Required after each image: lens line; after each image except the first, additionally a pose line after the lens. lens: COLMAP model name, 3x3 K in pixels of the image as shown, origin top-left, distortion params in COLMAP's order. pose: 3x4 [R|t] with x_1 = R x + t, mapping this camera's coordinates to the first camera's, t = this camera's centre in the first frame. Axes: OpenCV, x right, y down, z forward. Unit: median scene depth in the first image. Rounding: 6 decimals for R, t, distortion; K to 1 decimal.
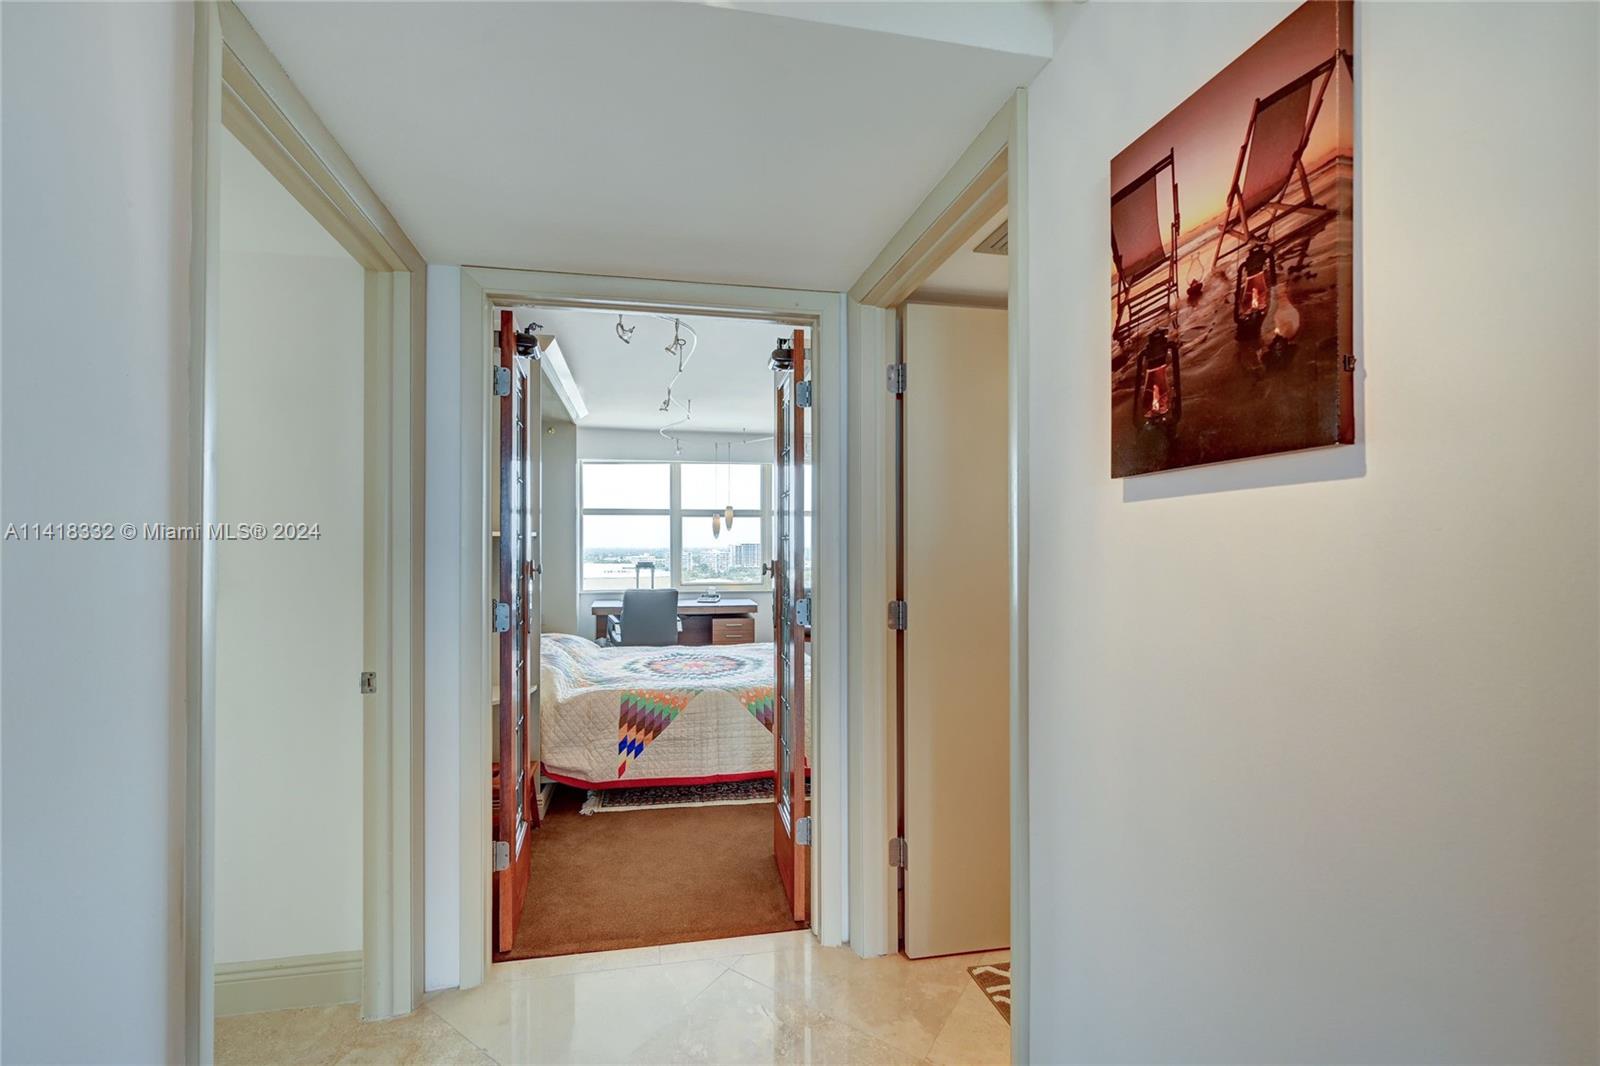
lens RADIAL K [[640.8, 0, 799.9], [0, 640.8, 536.1], [0, 0, 1]] dist [0.013049, 0.000522]
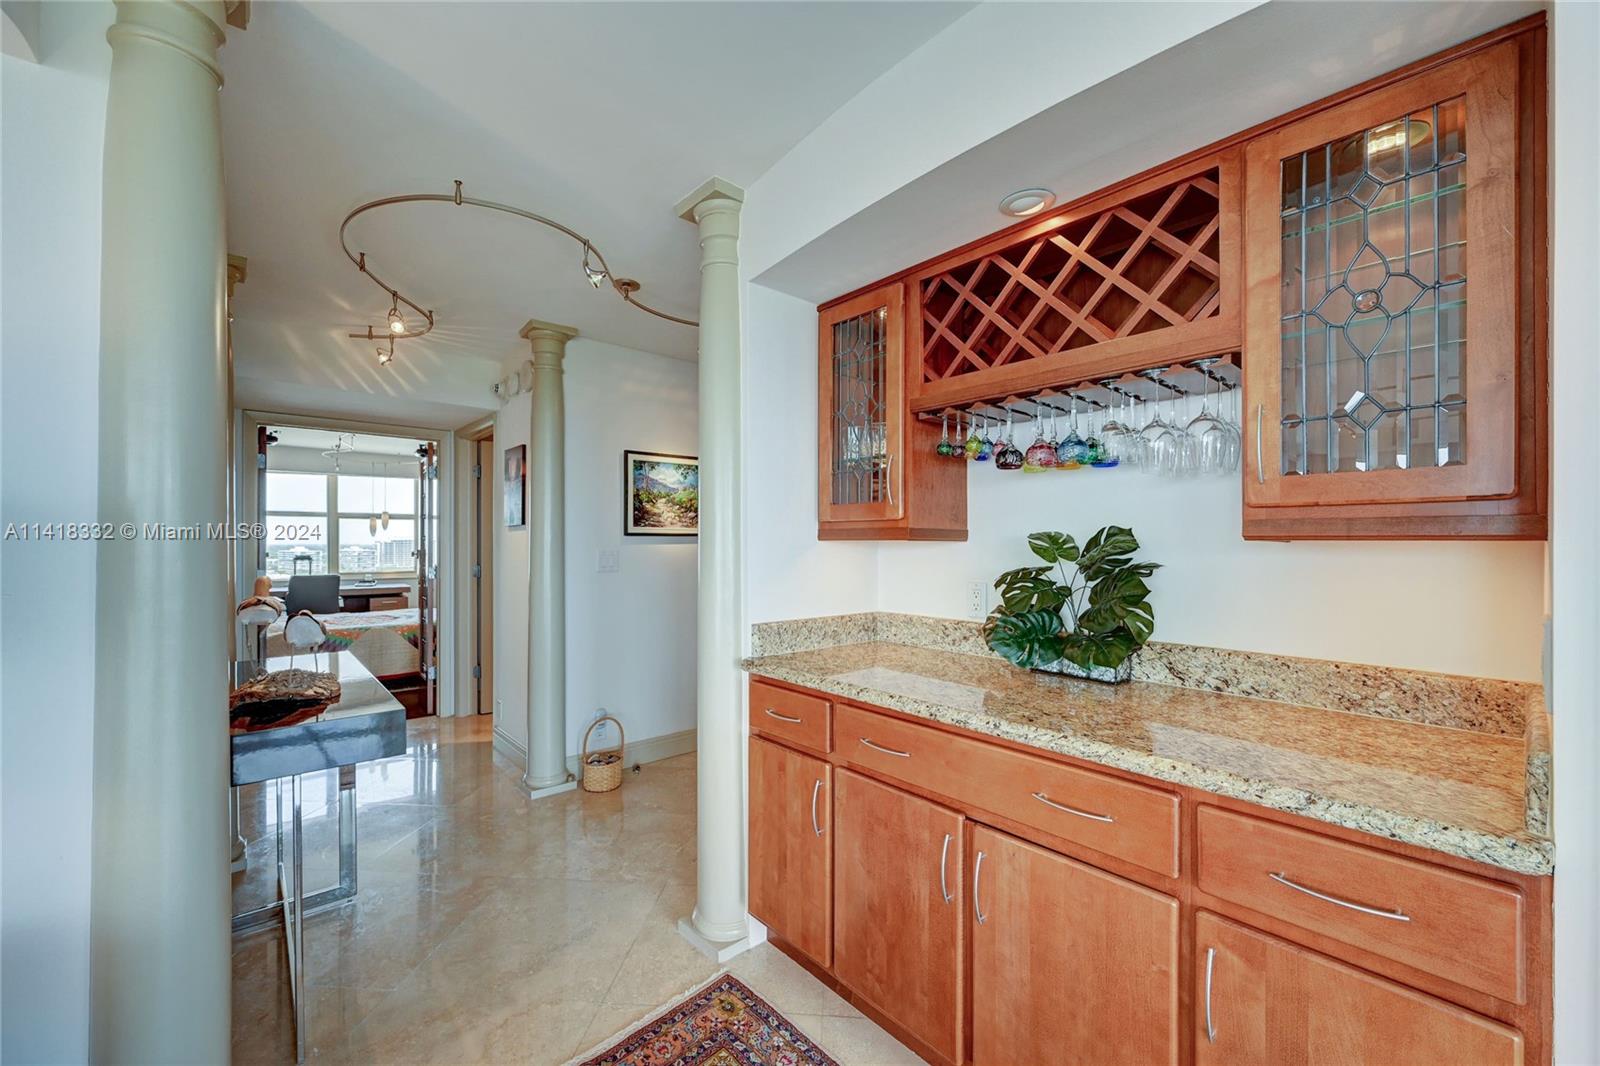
lens RADIAL K [[640.8, 0, 807.0], [0, 640.8, 537.9], [0, 0, 1]] dist [0.013049, 0.000522]
pose [[0.887079, 0.003325, 0.461606, 0.045754], [-0.006343, 0.999967, 0.004987, -0.005465], [-0.461575, -0.007351, 0.887071, -0.566189]]
